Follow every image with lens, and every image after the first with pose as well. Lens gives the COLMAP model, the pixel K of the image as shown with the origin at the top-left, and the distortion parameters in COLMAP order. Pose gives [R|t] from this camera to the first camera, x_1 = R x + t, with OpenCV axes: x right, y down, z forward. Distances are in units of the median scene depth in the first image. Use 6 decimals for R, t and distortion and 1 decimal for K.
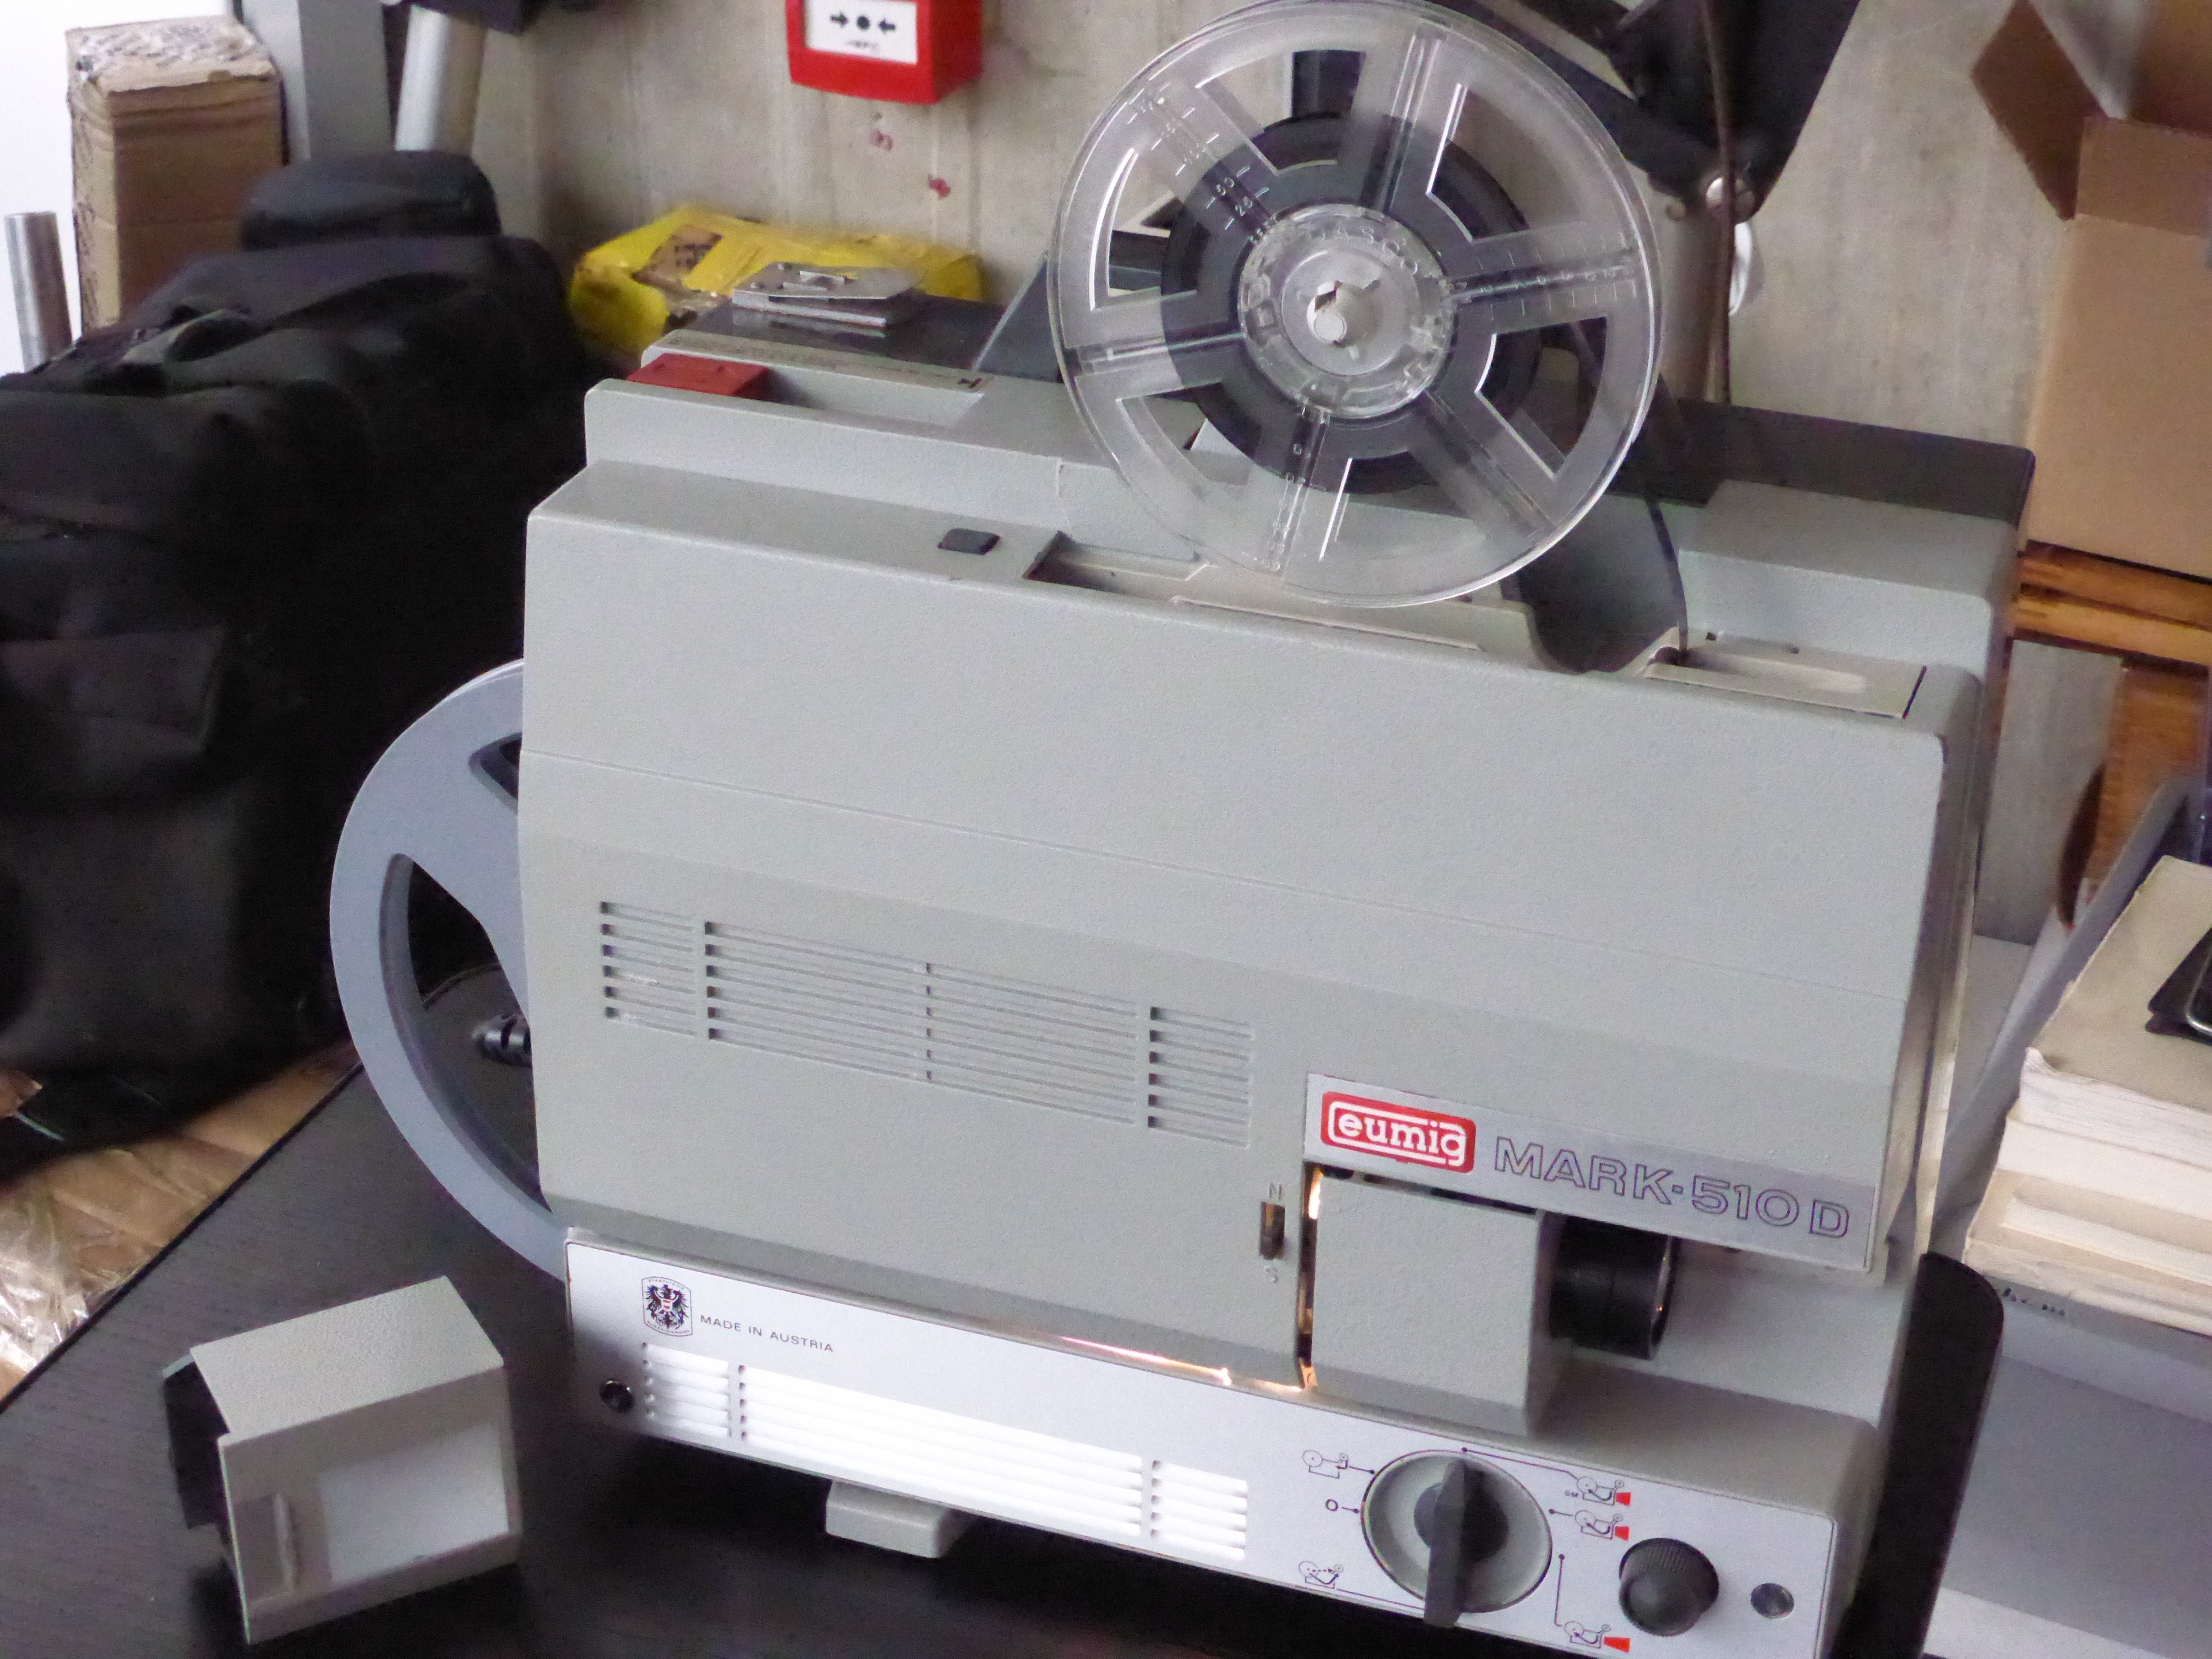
lens RADIAL K [[3714.4, 0, 1106.0], [0, 3714.4, 829.5], [0, 0, 1]] dist [0.140463, -2.633799]
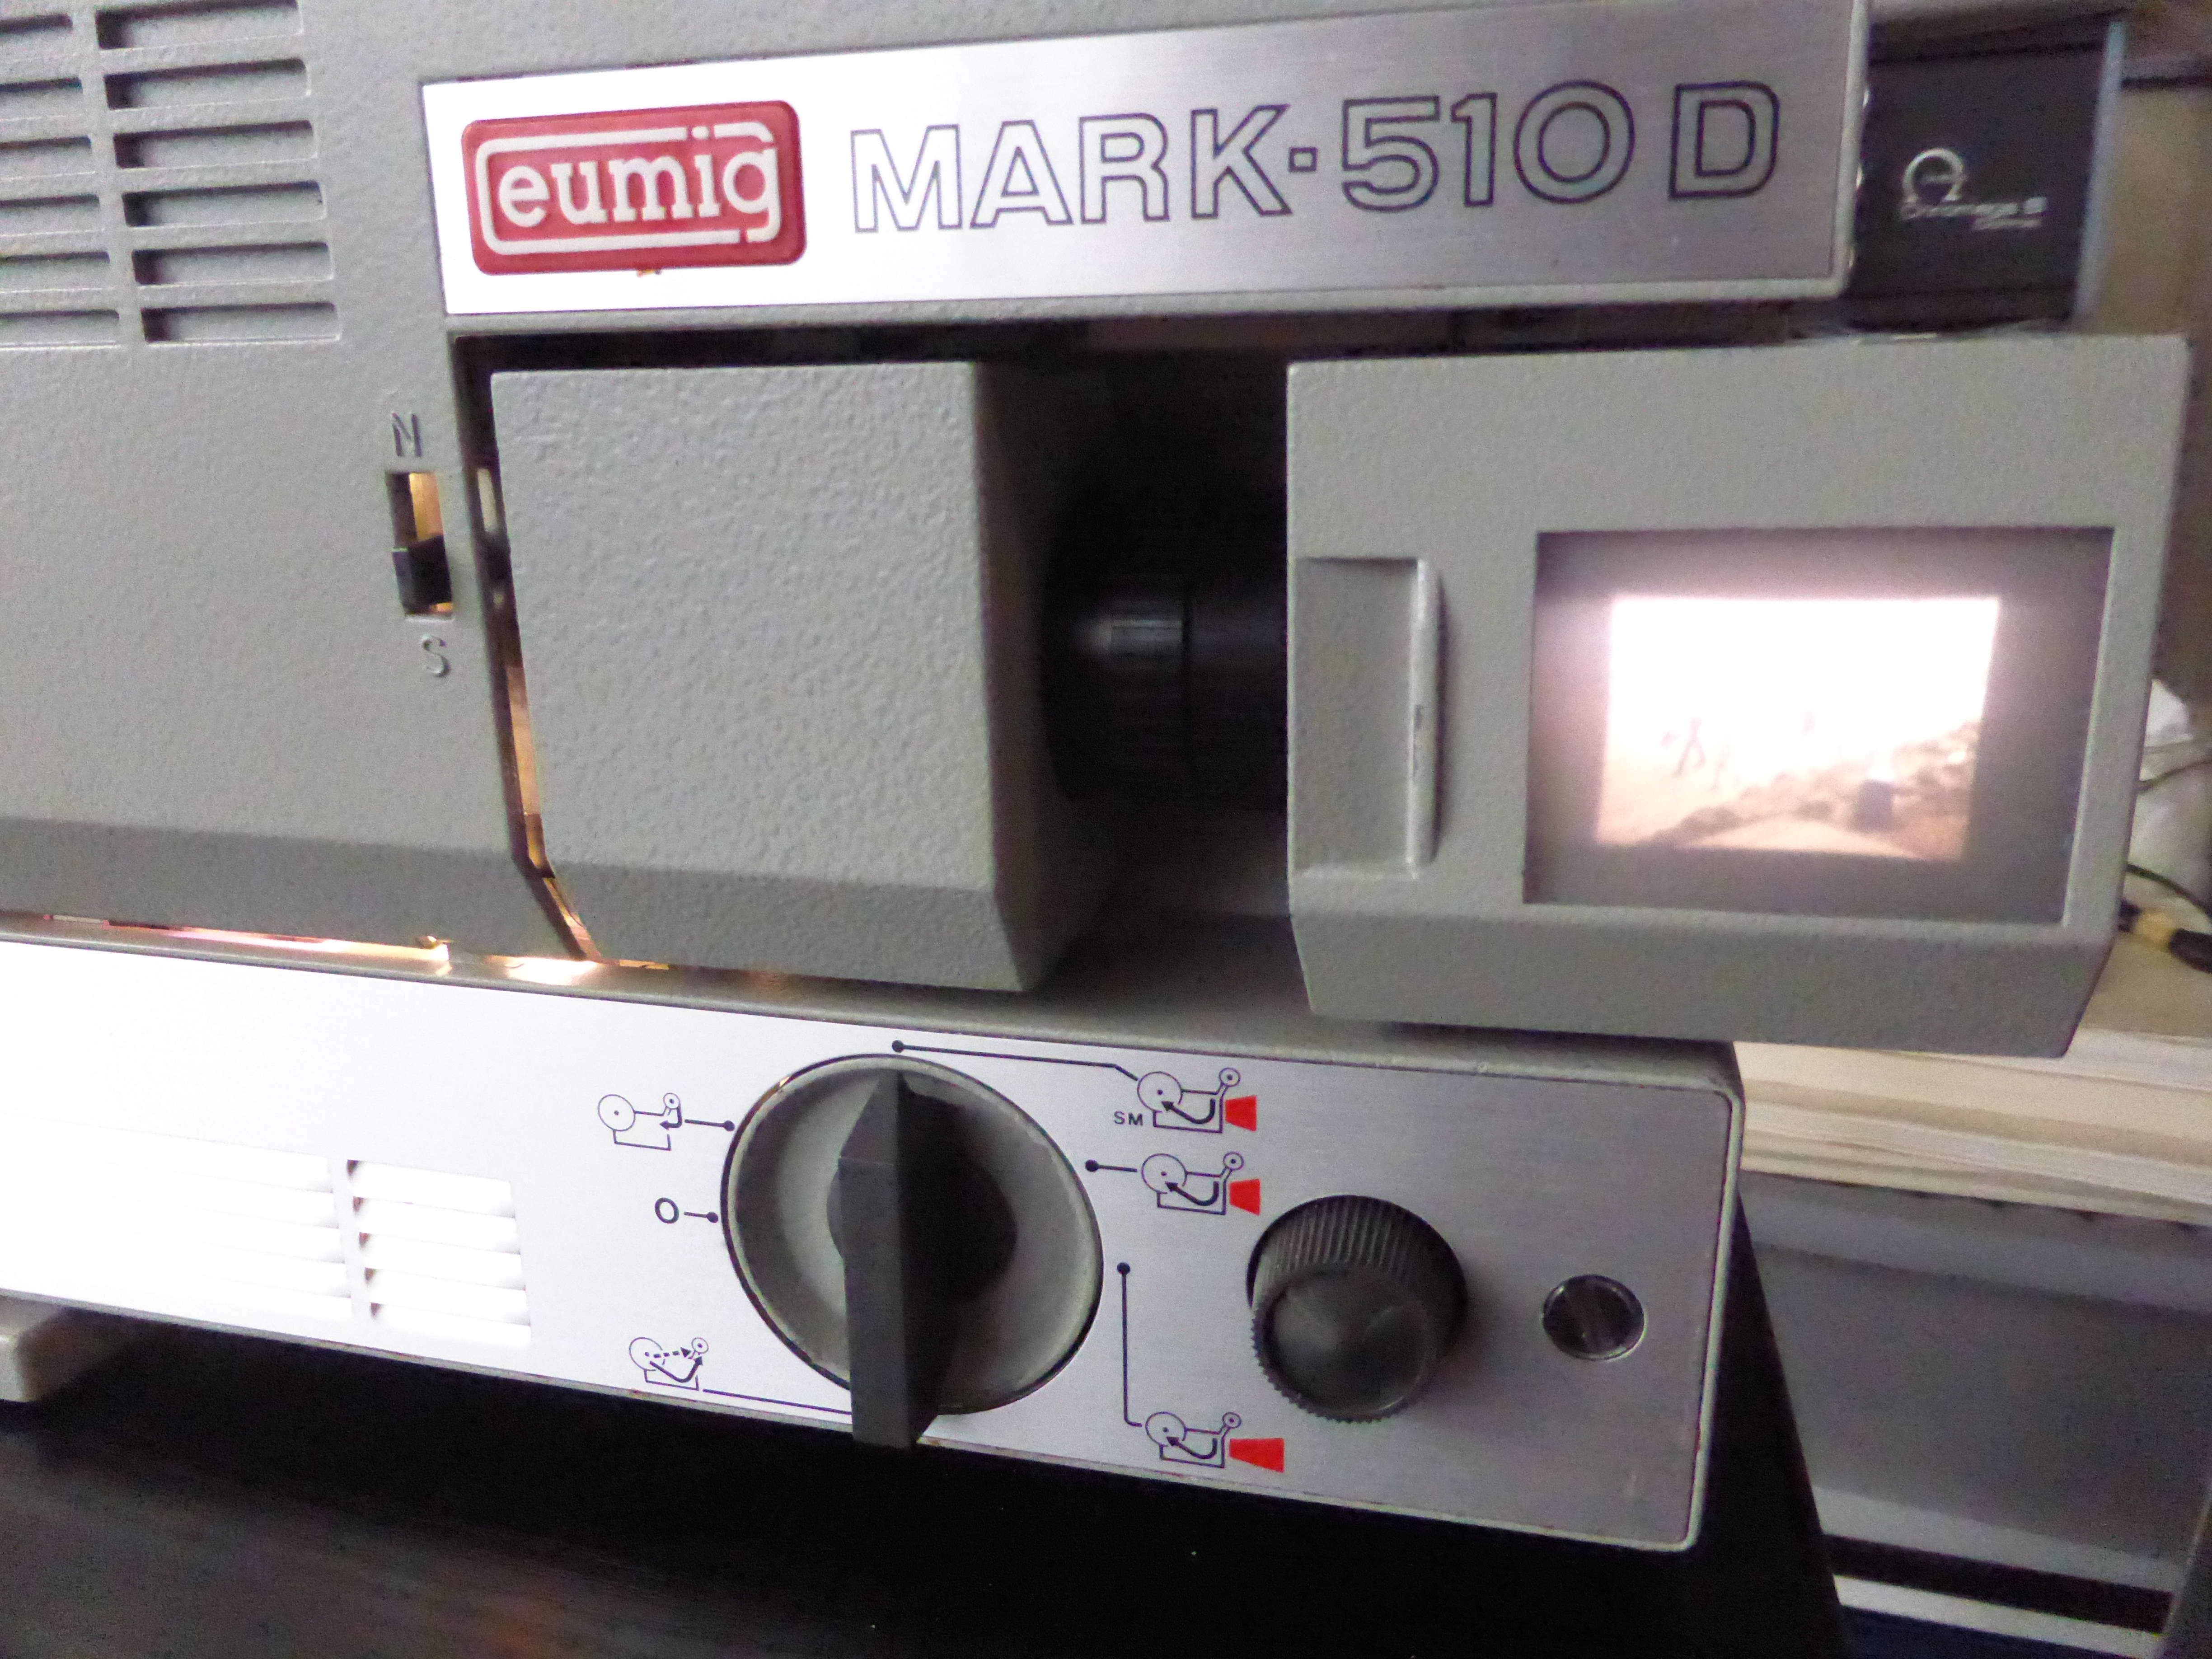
lens RADIAL K [[1606.3, 0, 1111.2], [0, 1606.3, 795.4], [0, 0, 1]] dist [-0.123099, 0.200738]
pose [[0.994530, -0.057562, 0.087164, 0.108722], [0.074370, 0.976161, -0.203908, 0.181173], [-0.073349, 0.209275, 0.975102, 0.803129]]
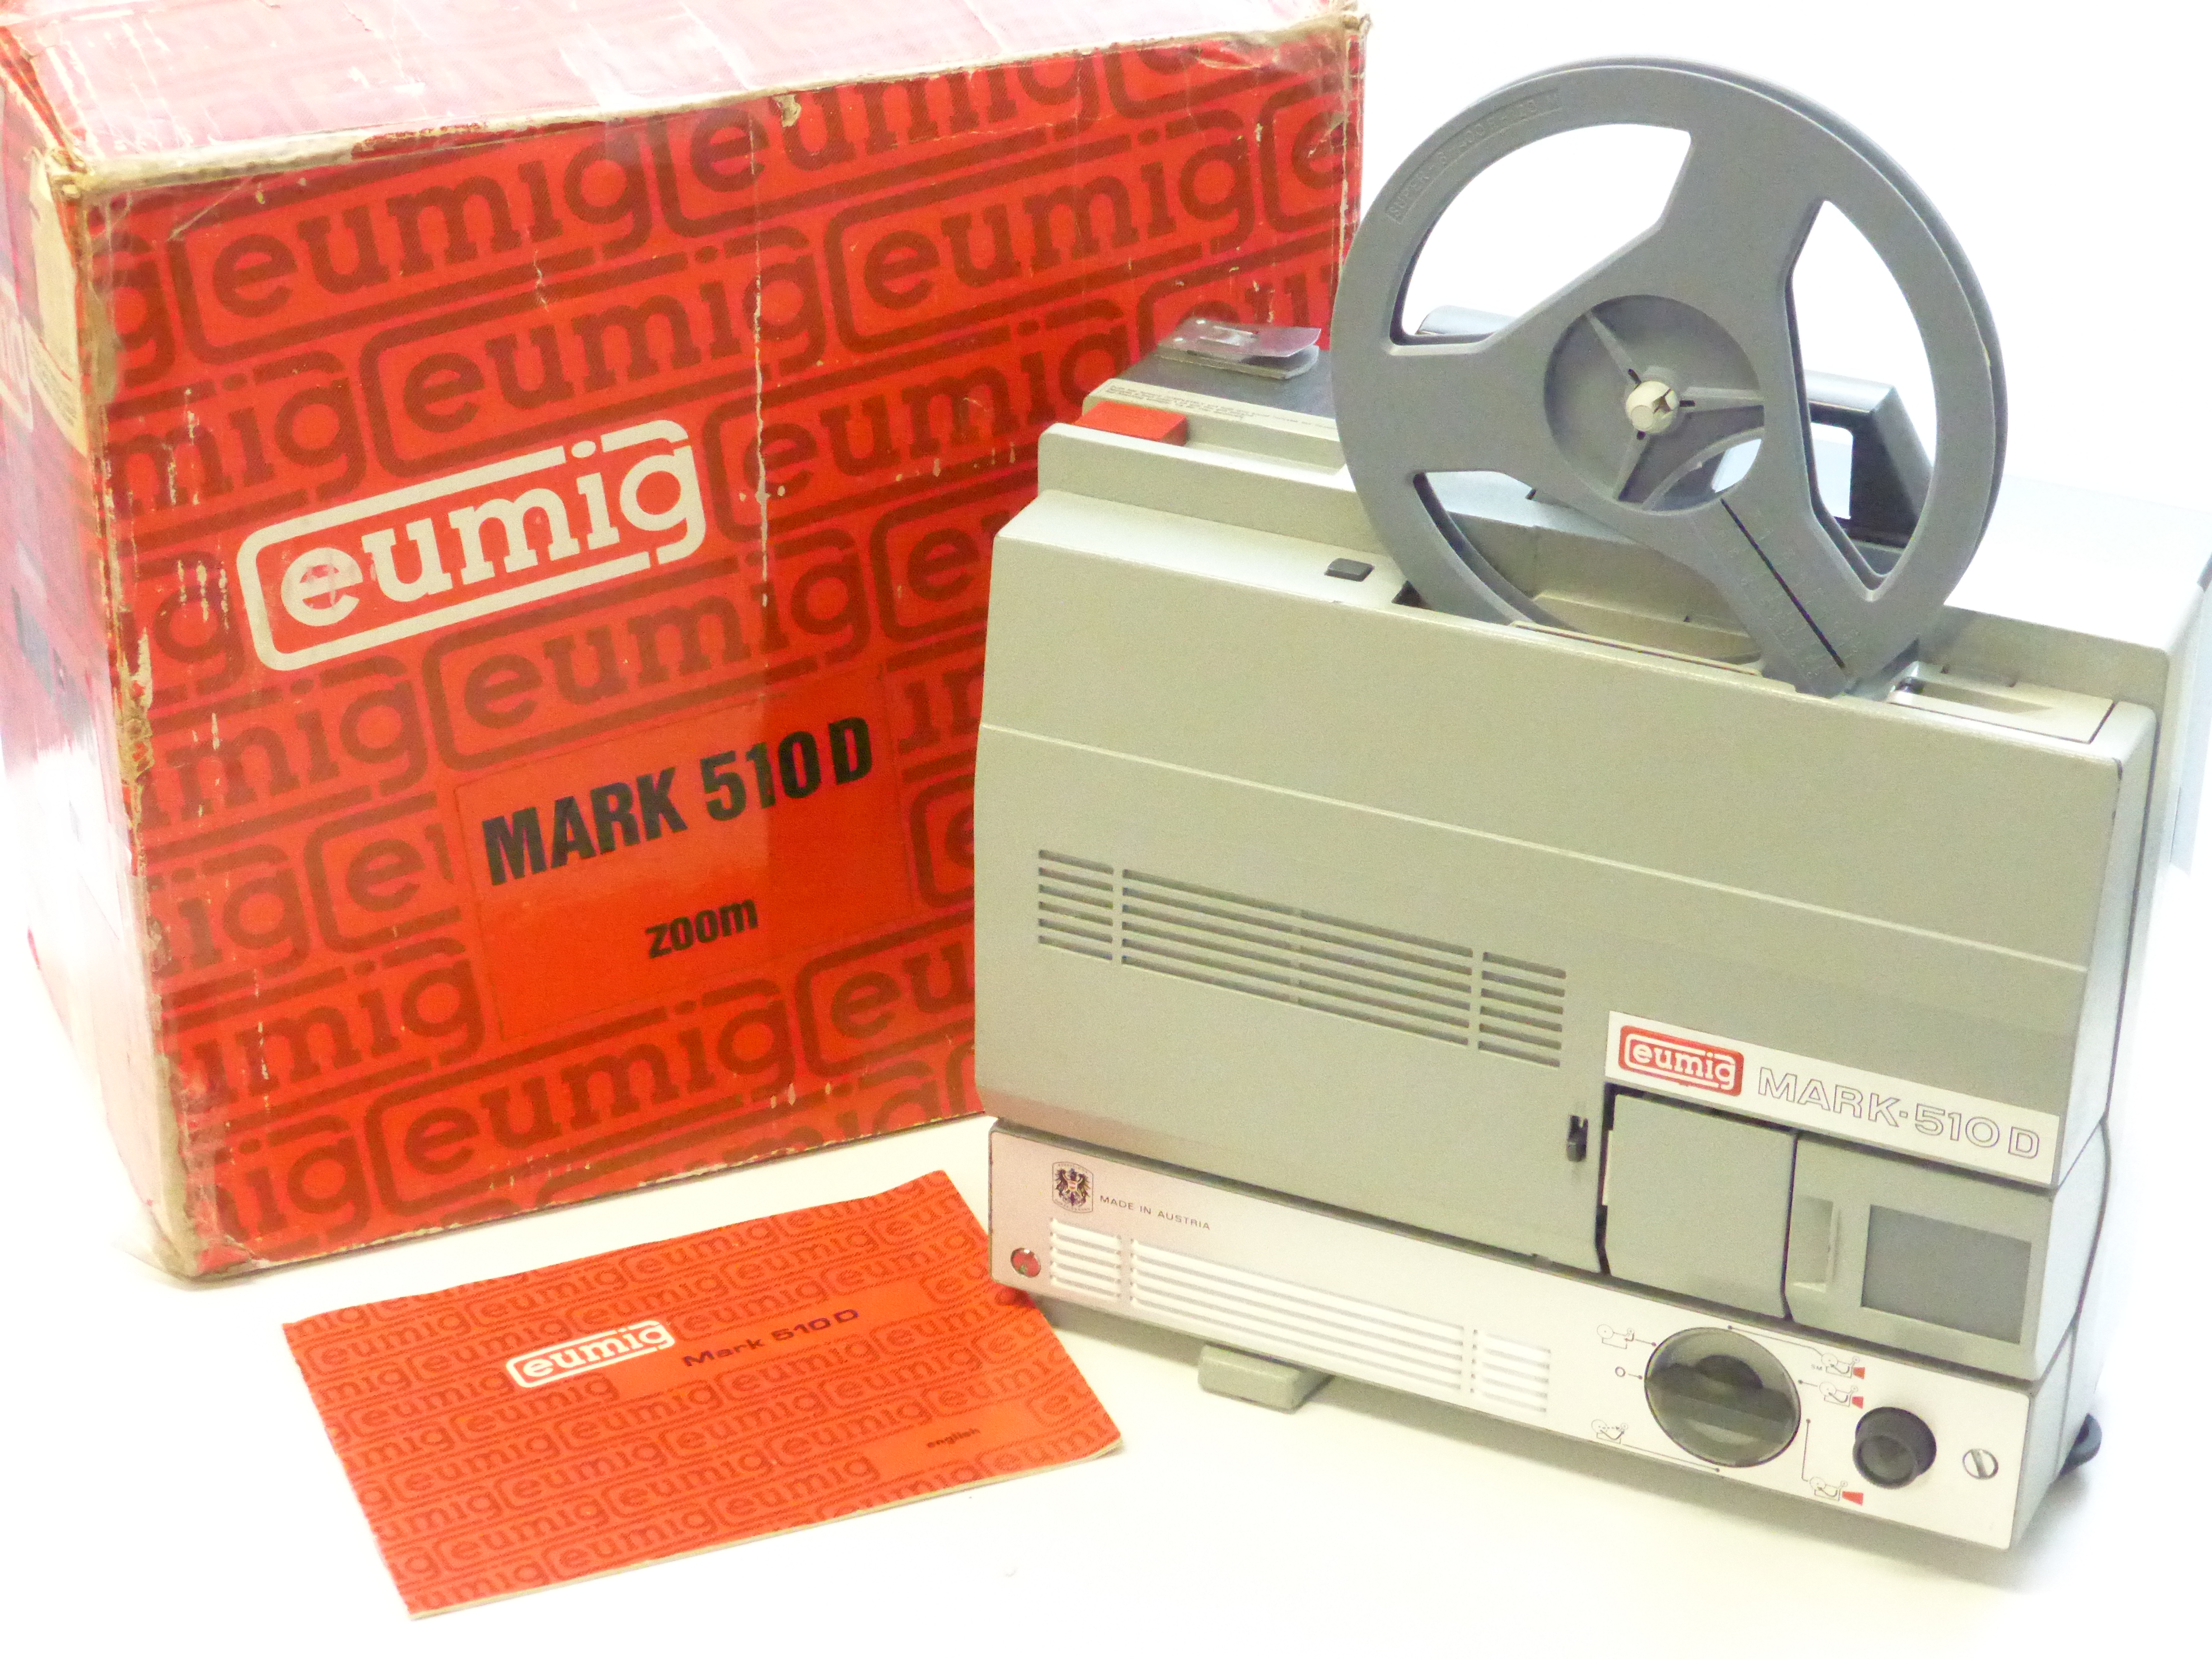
lens RADIAL K [[4557.0, 0, 1102.7], [0, 4557.0, 765.7], [0, 0, 1]] dist [0.305418, -4.633885]
pose [[0.996656, 0.036323, -0.073193, -0.005422], [-0.036329, 0.999339, 0.001255, -0.011418], [0.073190, 0.001408, 0.997317, -0.515791]]
